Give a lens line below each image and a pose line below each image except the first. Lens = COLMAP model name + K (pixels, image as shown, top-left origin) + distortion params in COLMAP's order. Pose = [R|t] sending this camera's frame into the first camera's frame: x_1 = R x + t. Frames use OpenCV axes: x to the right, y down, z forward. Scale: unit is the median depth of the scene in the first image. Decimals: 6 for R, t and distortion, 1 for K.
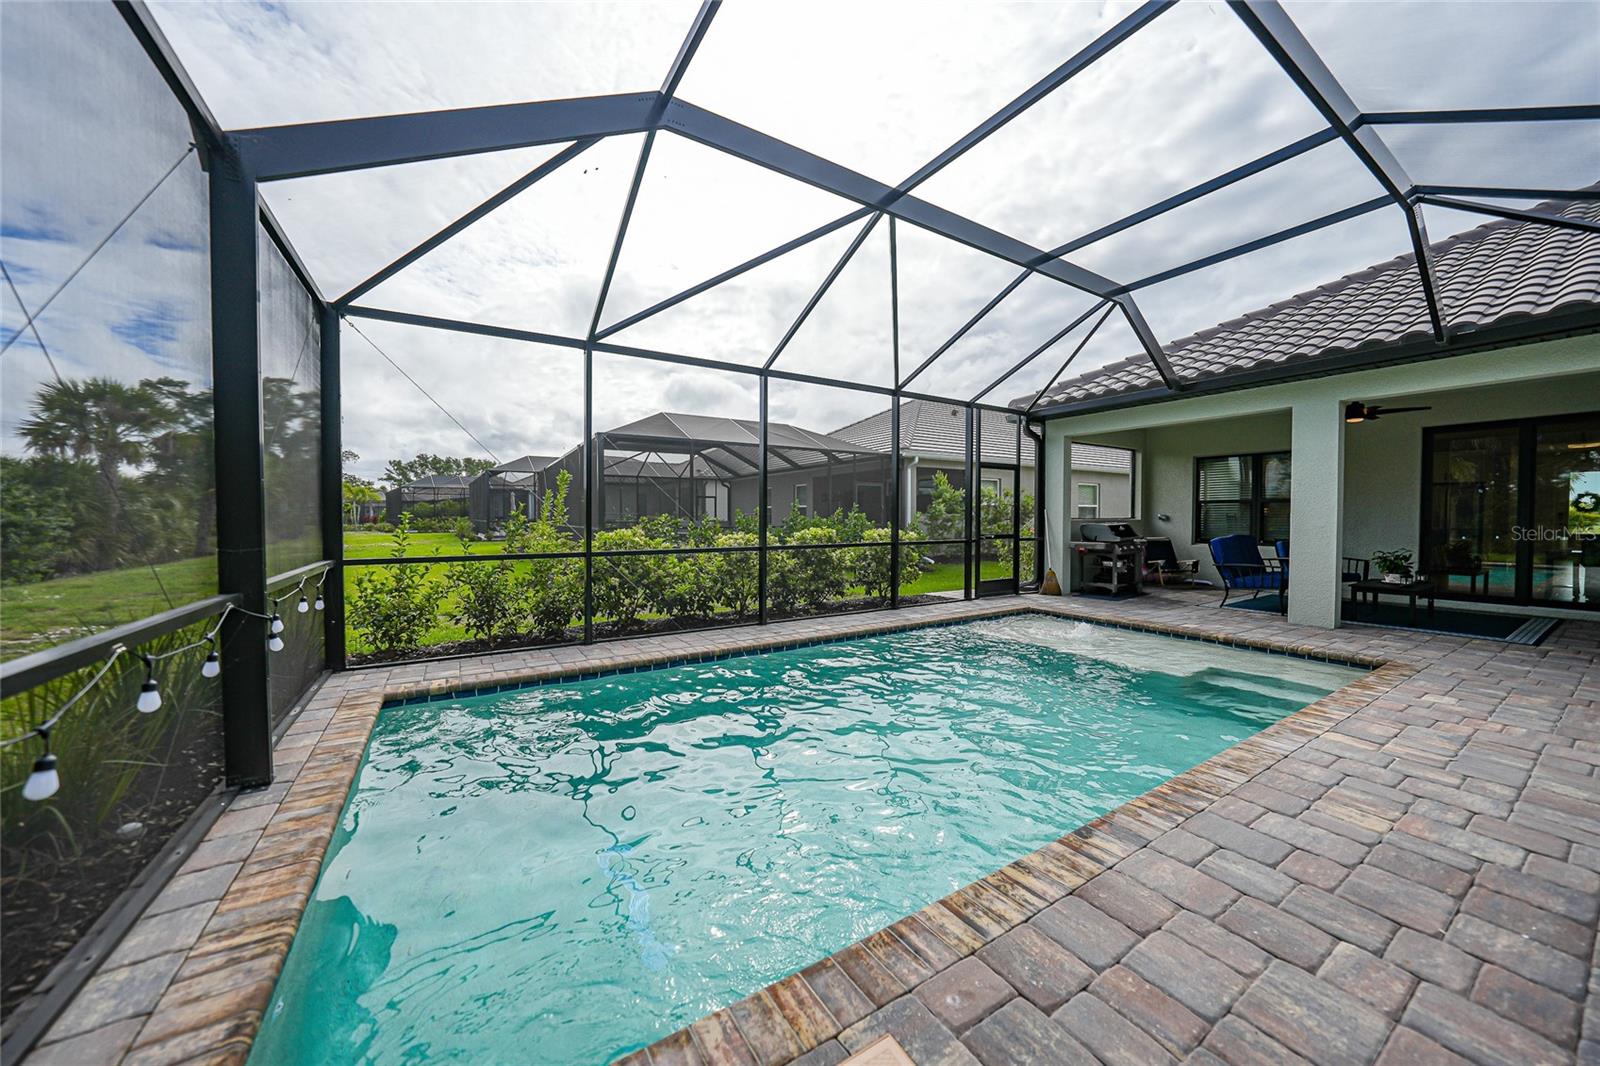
lens RADIAL K [[558.3, 0, 803.7], [0, 558.3, 531.8], [0, 0, 1]] dist [-0.027888, 0.007217]
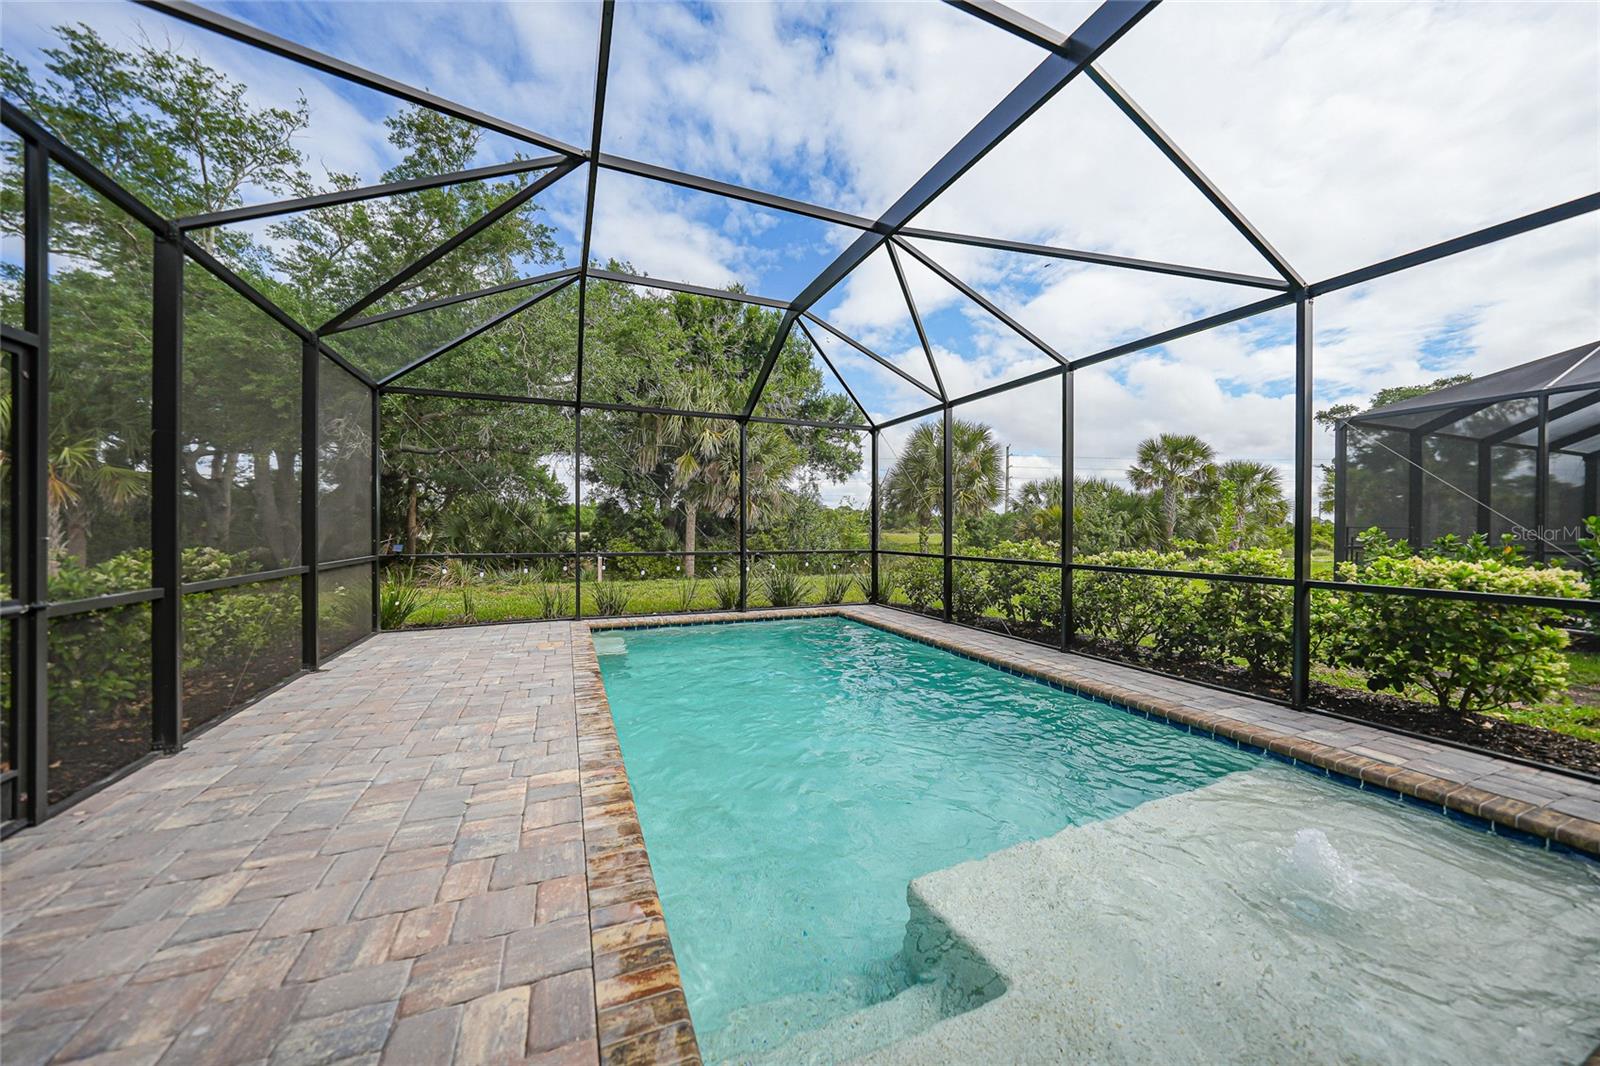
lens RADIAL K [[558.3, 0, 803.7], [0, 558.3, 531.8], [0, 0, 1]] dist [-0.027888, 0.007217]
pose [[-0.157133, 0.011656, -0.987509, 1.970105], [-0.018500, 0.999720, 0.014744, -0.046100], [0.987404, 0.020586, -0.156873, 1.659079]]
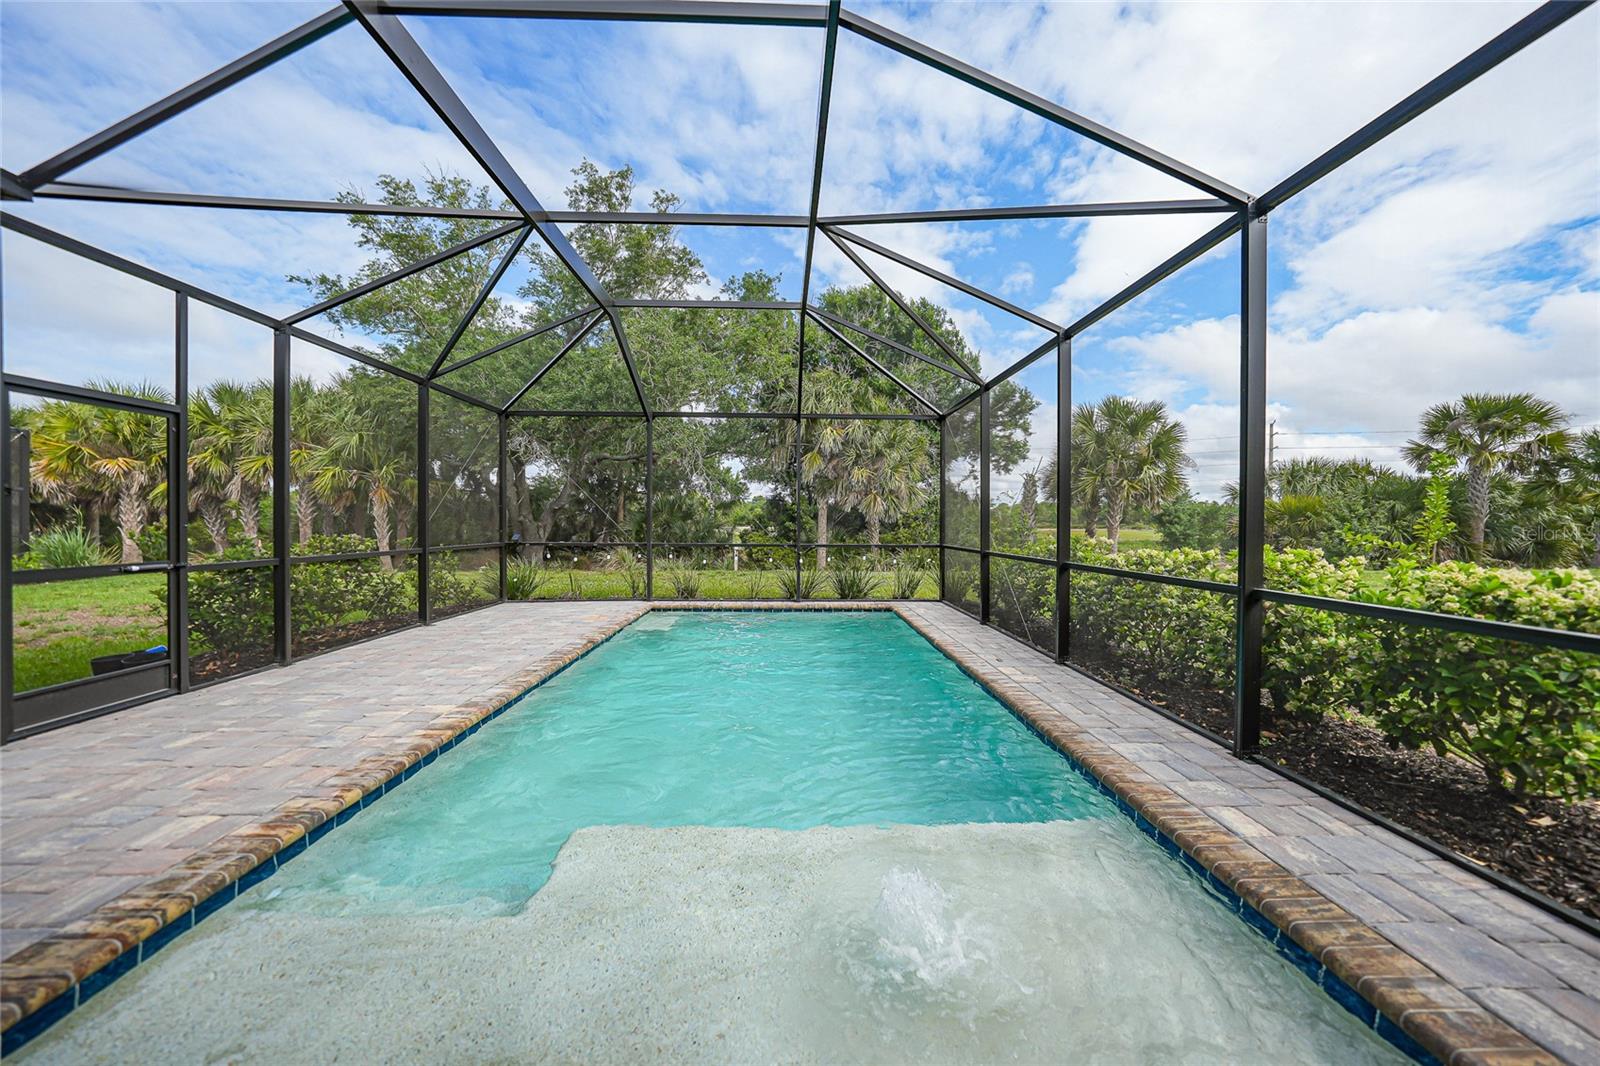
lens RADIAL K [[560.7, 0, 807.5], [0, 560.7, 520.7], [0, 0, 1]] dist [-0.028156, 0.007746]
pose [[-0.501022, 0.001401, -0.865434, 1.759638], [-0.016290, 0.999806, 0.011049, -0.055559], [0.865281, 0.019633, -0.500902, 2.470828]]
